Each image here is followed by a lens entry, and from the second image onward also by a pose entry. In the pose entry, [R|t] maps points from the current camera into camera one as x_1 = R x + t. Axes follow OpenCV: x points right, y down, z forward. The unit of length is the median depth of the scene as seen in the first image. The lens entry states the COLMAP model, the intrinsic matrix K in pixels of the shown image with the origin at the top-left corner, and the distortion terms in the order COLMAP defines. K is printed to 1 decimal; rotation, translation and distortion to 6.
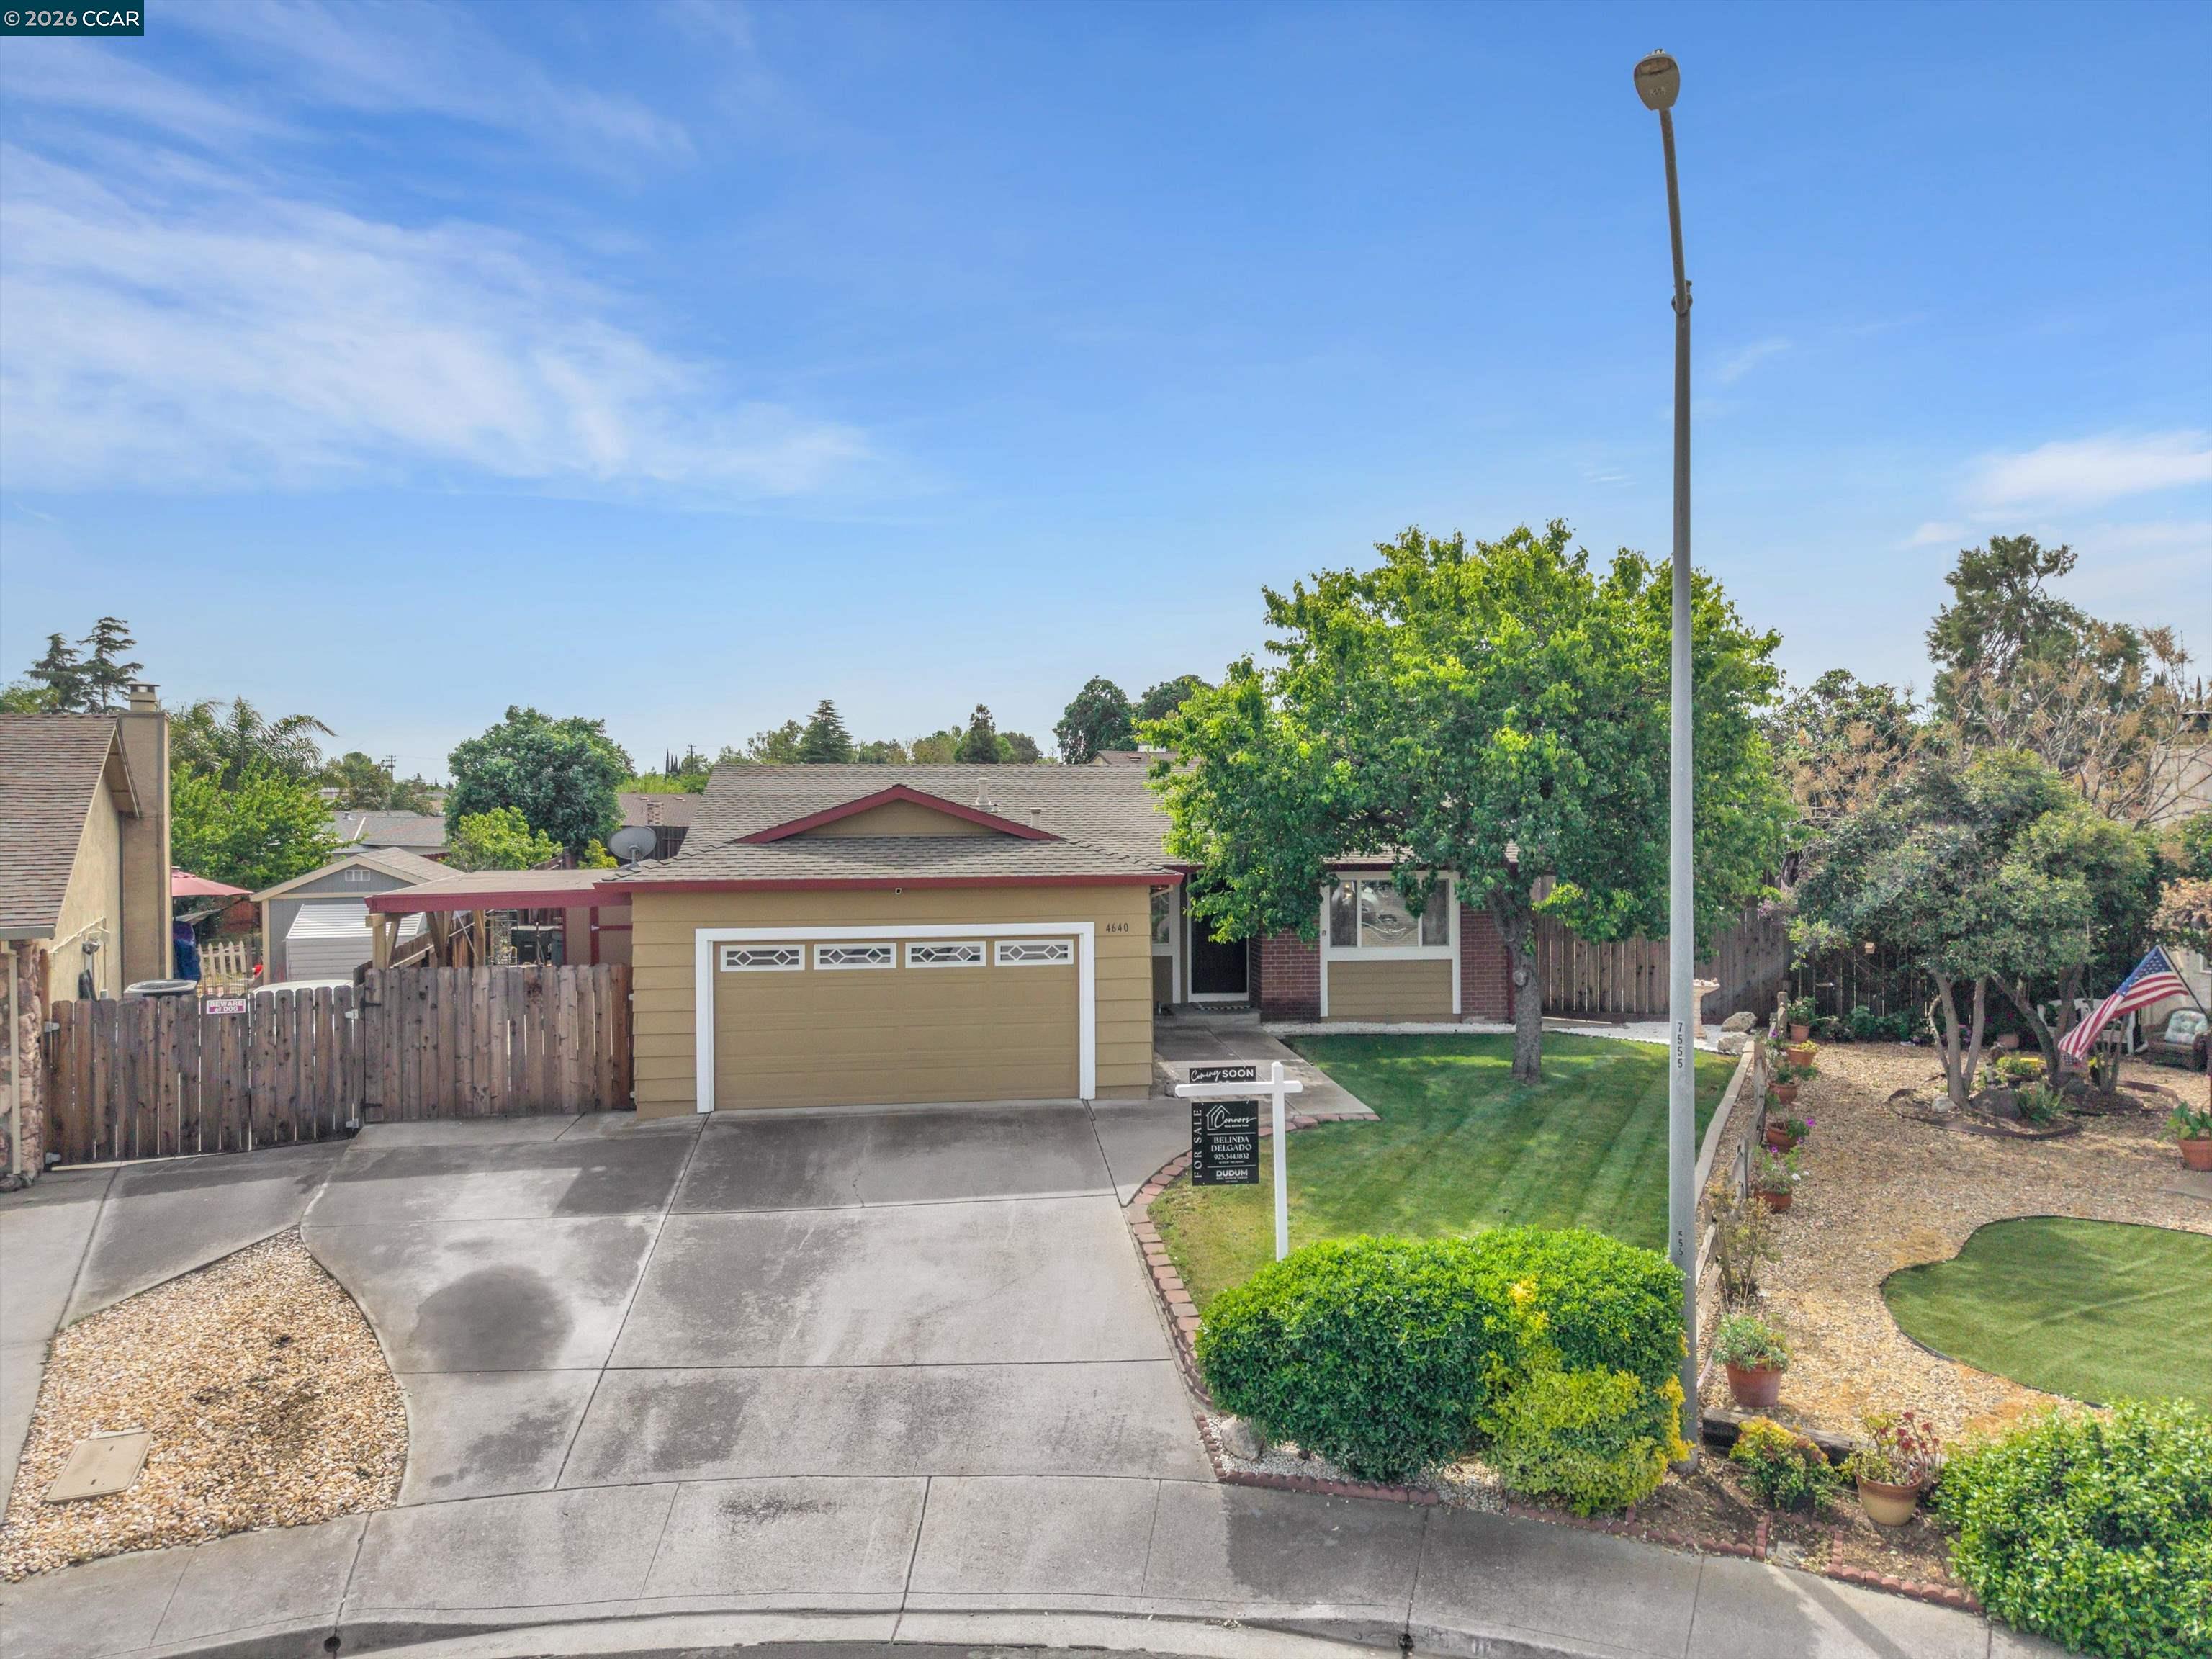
lens RADIAL K [[1471.4, 0, 1106.0], [0, 1471.4, 829.5], [0, 0, 1]] dist [0.036825, -0.048029]
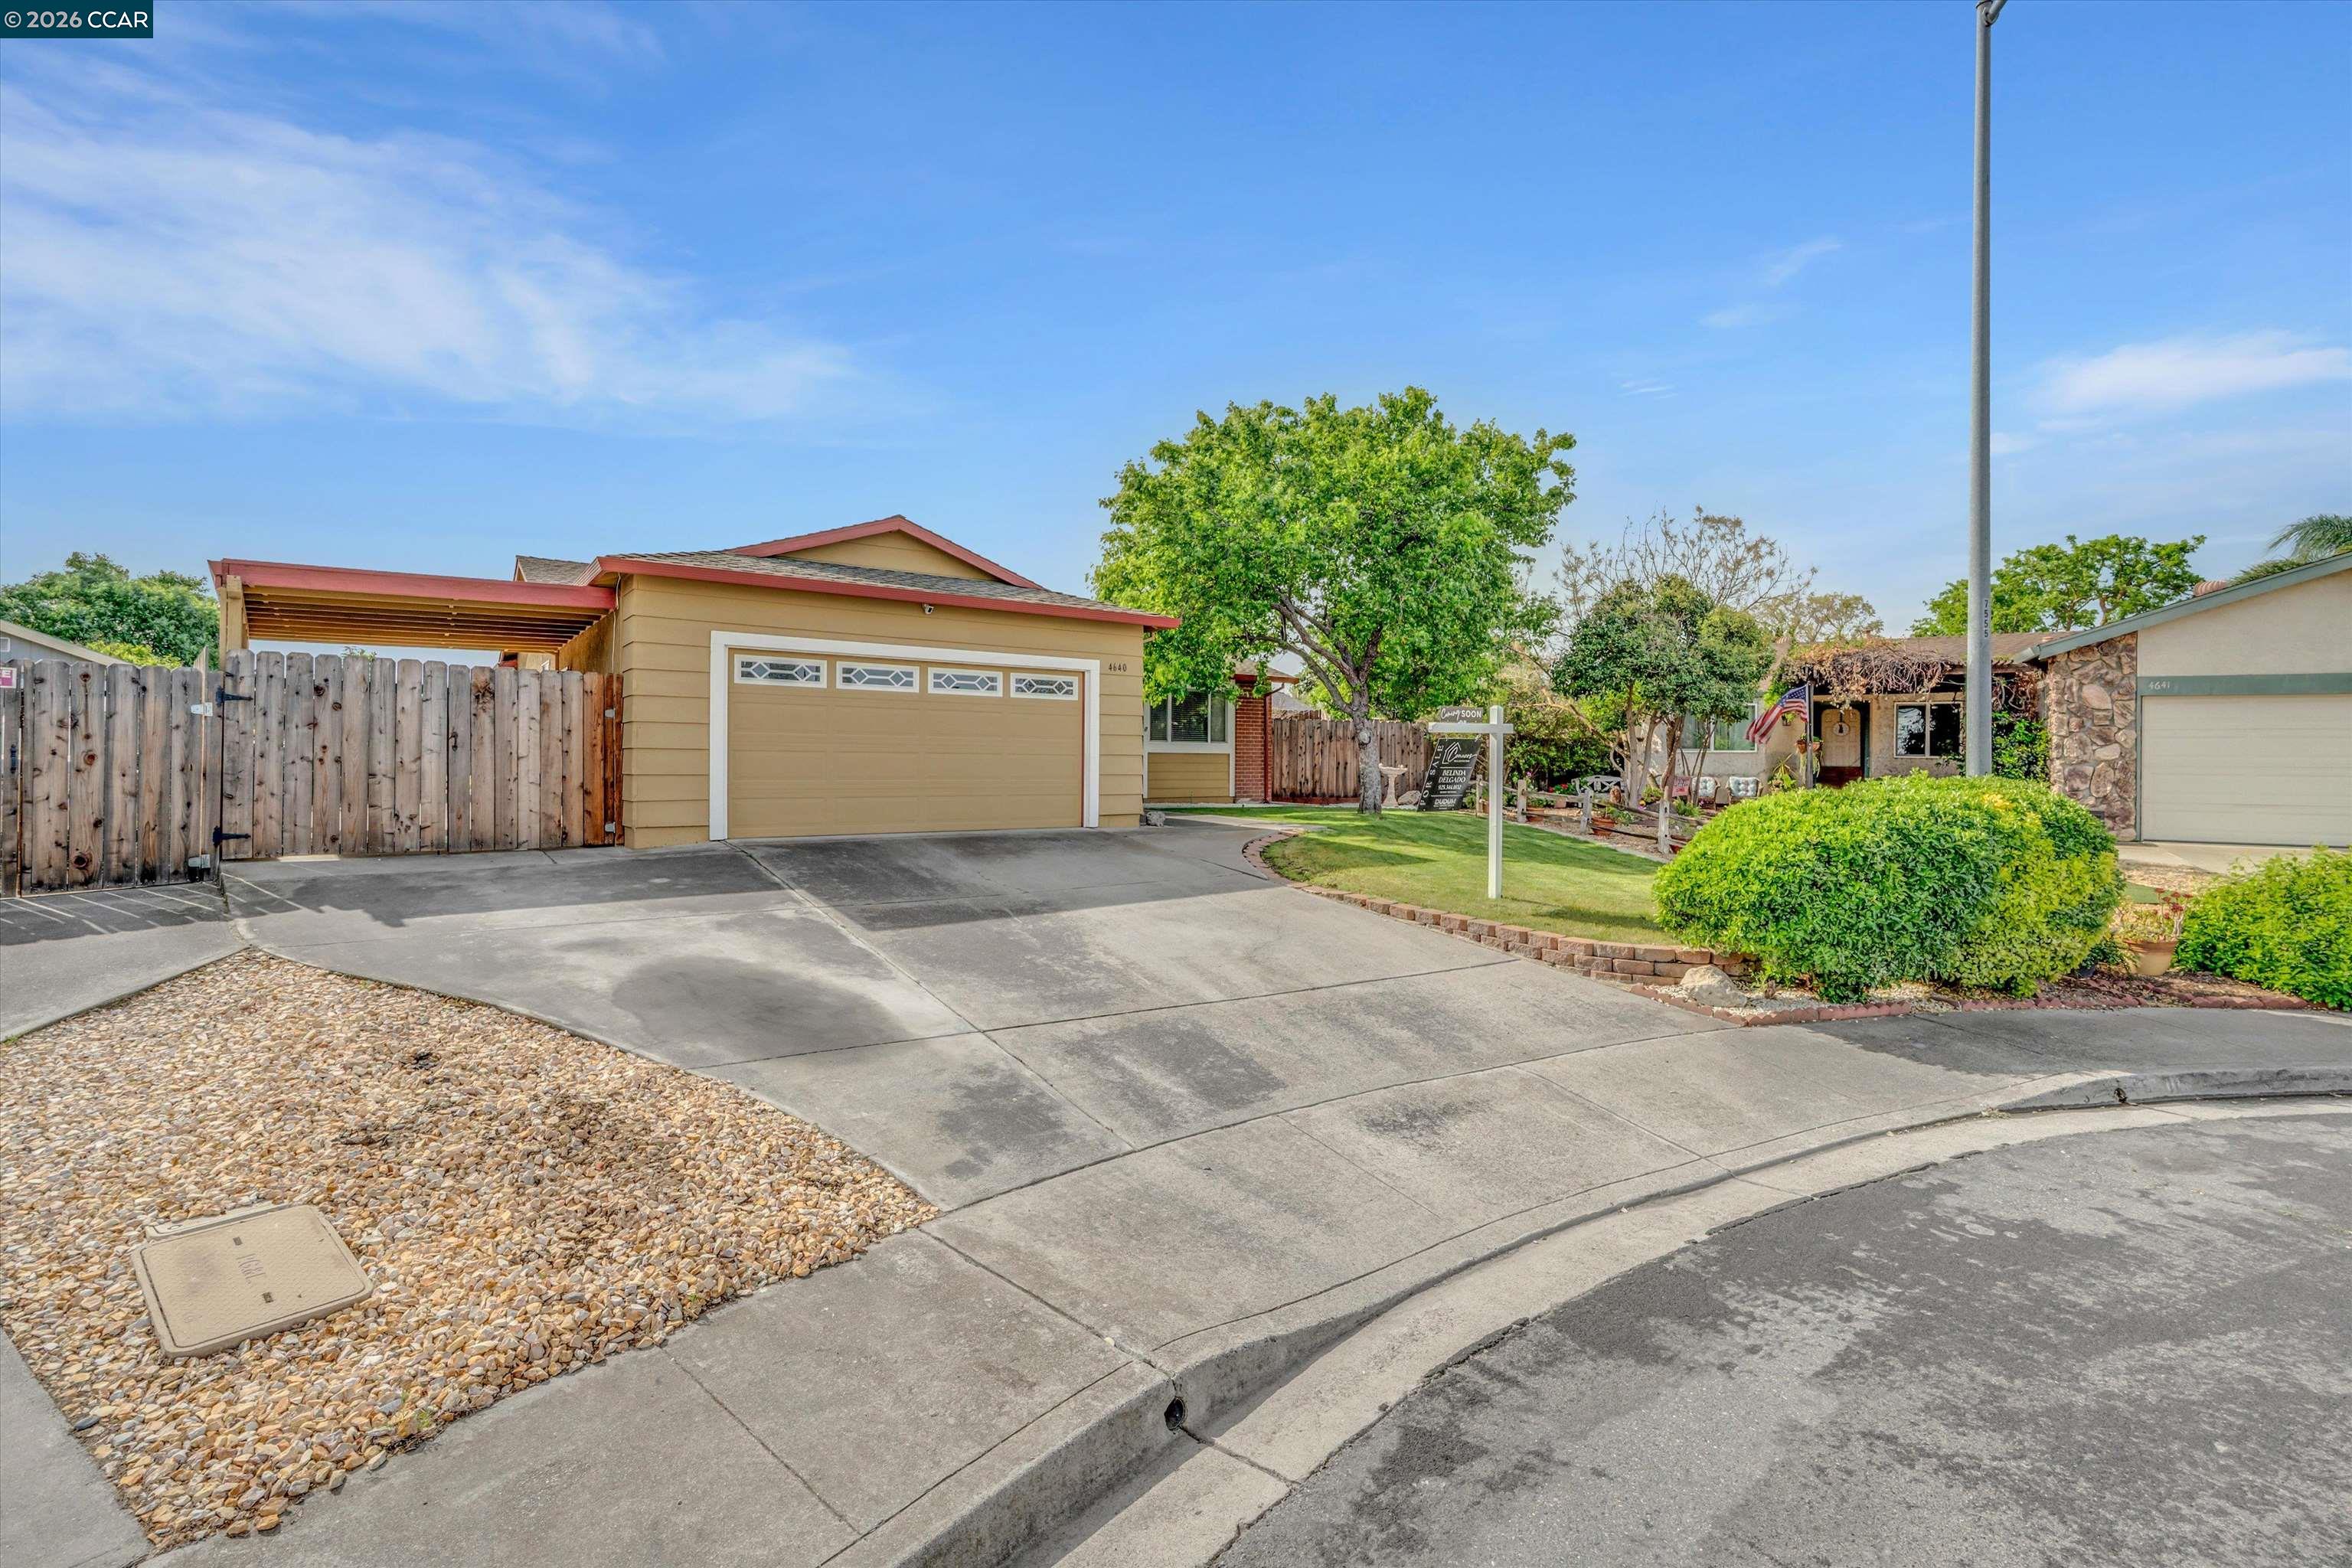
lens RADIAL K [[1041.1, 0, 1180.8], [0, 1041.1, 760.7], [0, 0, 1]] dist [-0.003990, 0.000460]
pose [[0.872707, 0.010730, 0.488127, -0.339871], [-0.000296, 0.999770, -0.021447, 0.160288], [-0.488245, 0.018573, 0.872509, 0.329730]]
